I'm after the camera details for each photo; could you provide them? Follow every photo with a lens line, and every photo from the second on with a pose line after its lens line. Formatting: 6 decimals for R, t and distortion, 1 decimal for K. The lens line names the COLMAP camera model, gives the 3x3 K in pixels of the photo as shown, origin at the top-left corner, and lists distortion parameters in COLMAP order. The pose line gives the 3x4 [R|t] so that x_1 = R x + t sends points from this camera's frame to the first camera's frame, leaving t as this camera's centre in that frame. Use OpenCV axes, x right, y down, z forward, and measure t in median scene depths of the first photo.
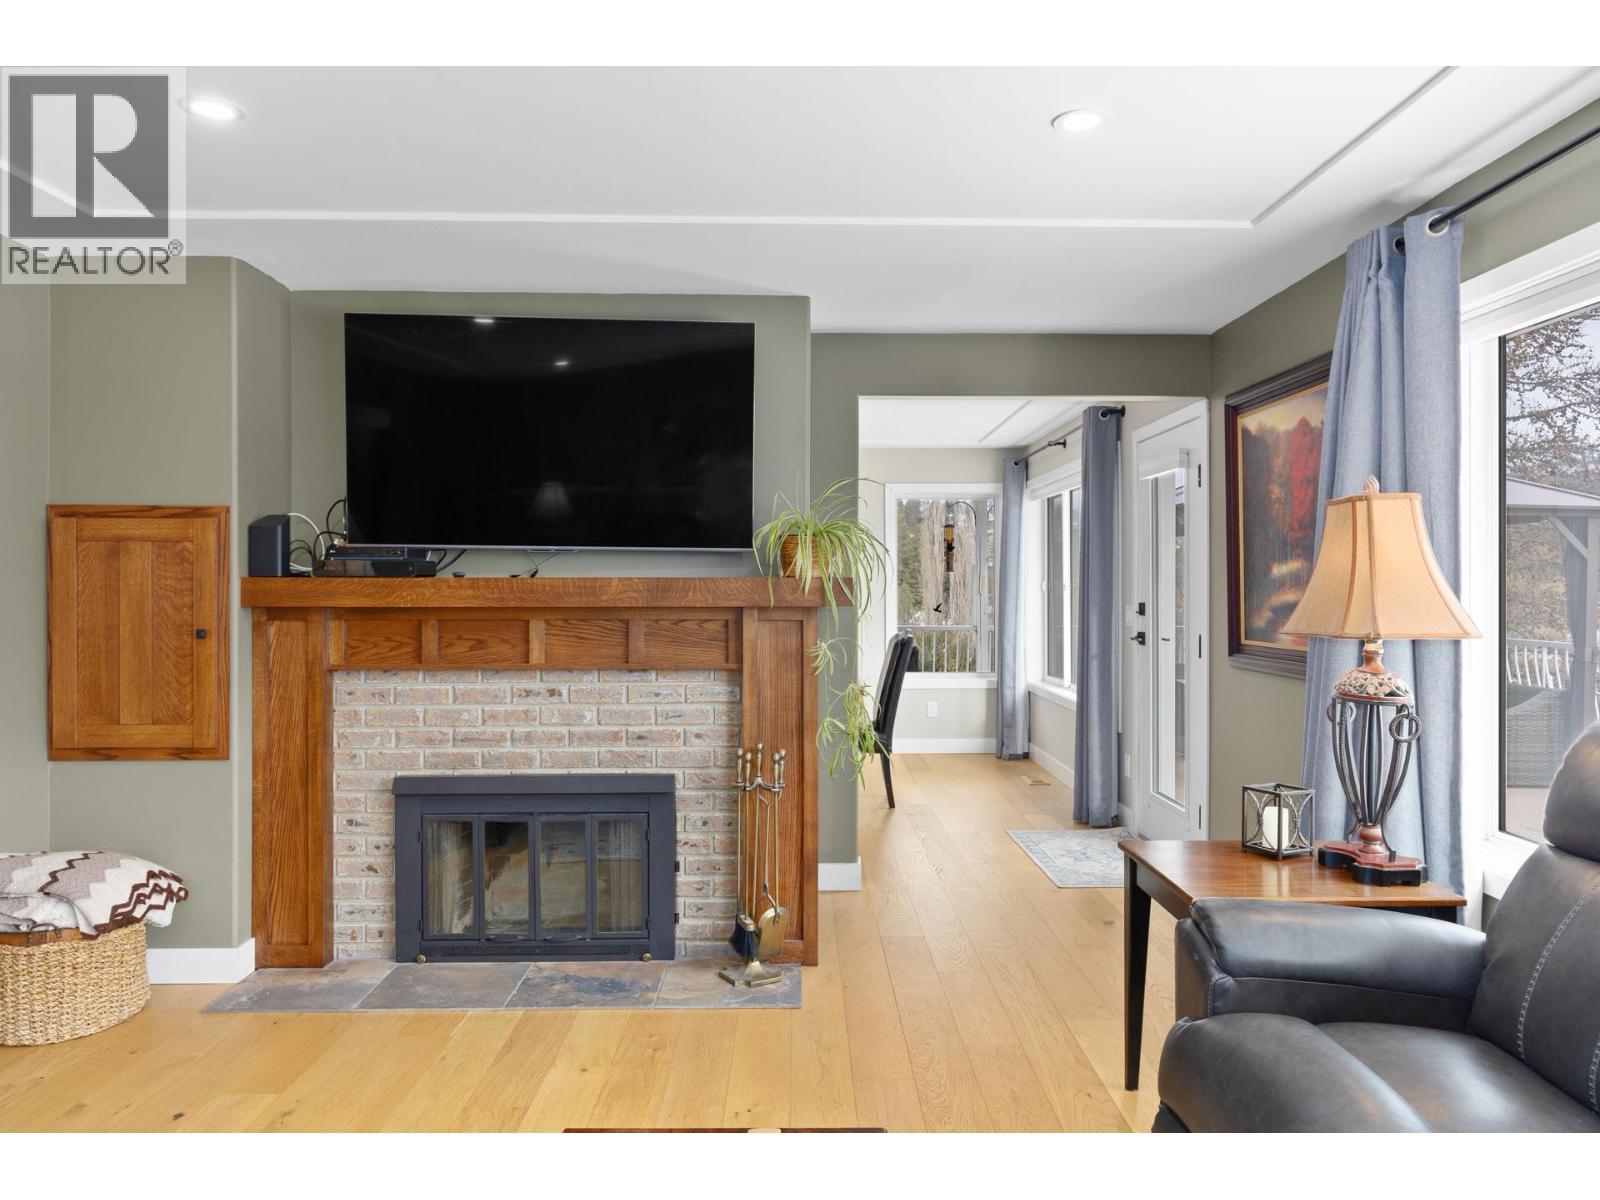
lens RADIAL K [[1094.8, 0, 800.0], [0, 1094.8, 600.0], [0, 0, 1]] dist [0.001125, -0.000487]
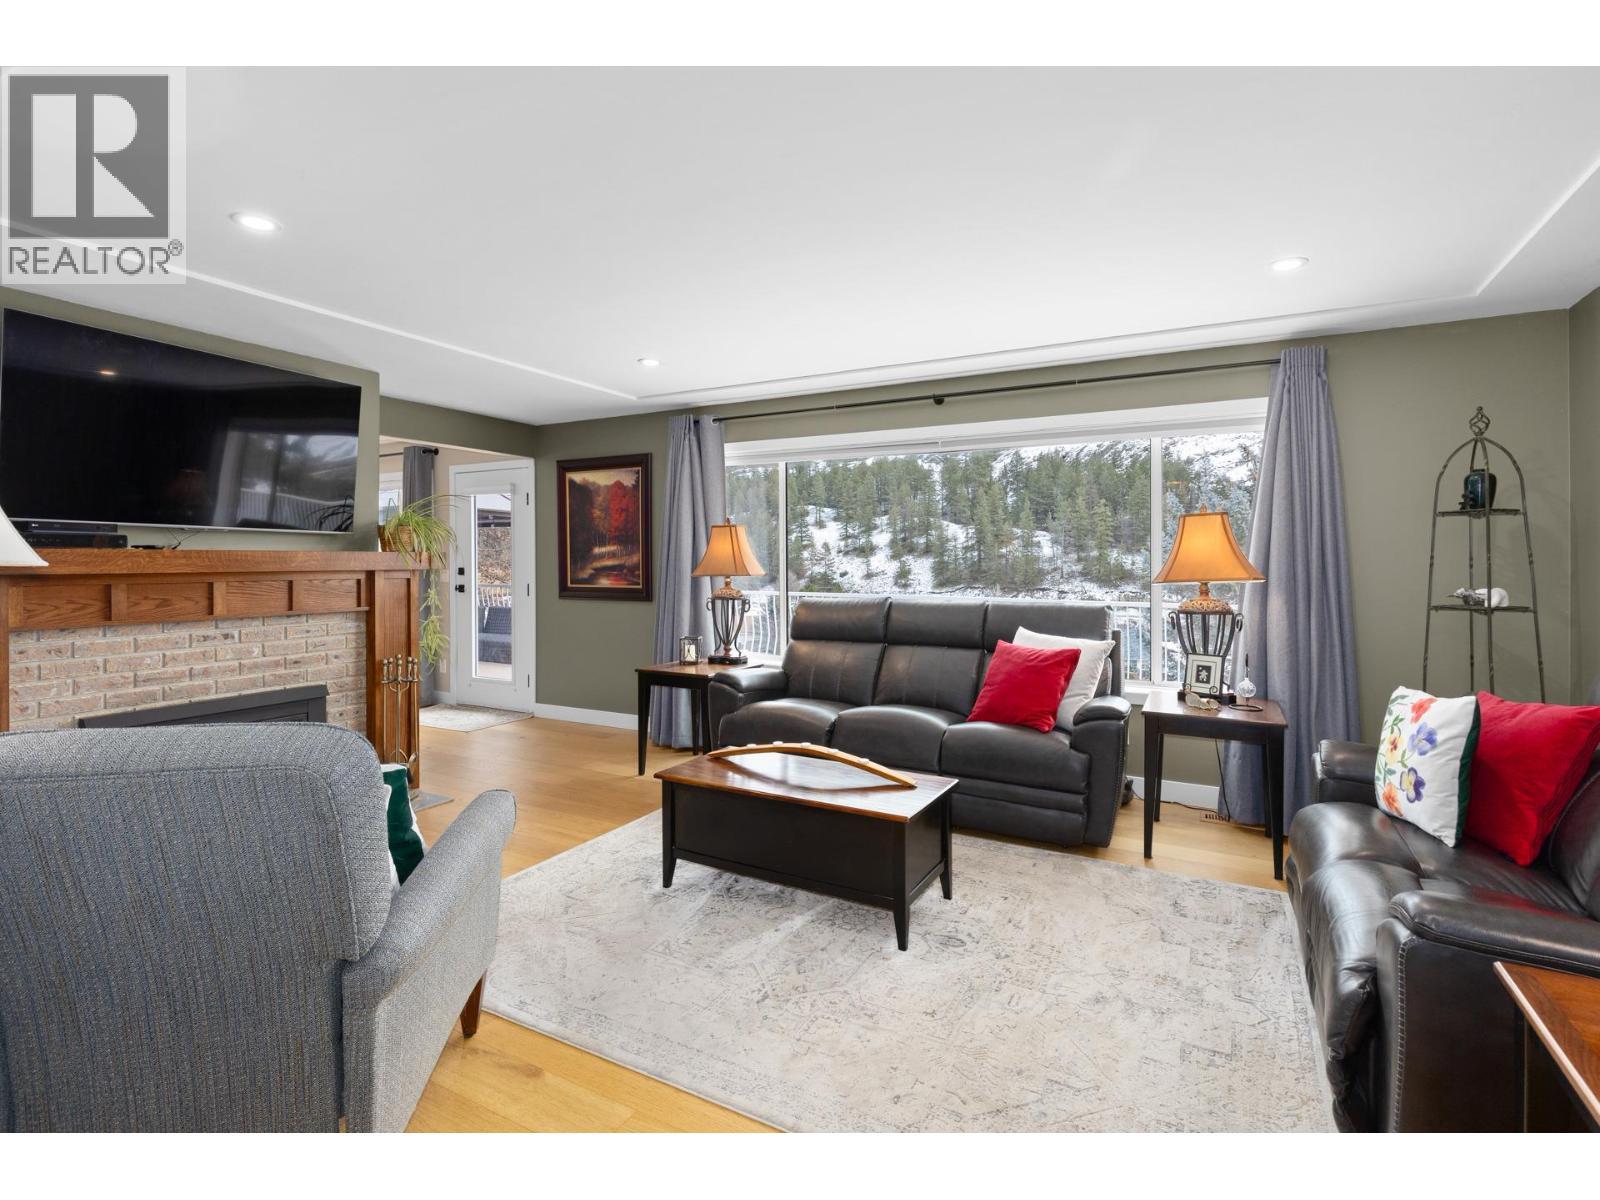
lens RADIAL K [[775.5, 0, 801.6], [0, 775.5, 565.5], [0, 0, 1]] dist [-0.001257, -0.000144]
pose [[0.493261, -0.006086, 0.869860, -0.702031], [0.009398, 0.999954, 0.001667, 0.003275], [-0.869831, 0.007353, 0.493295, -0.077758]]
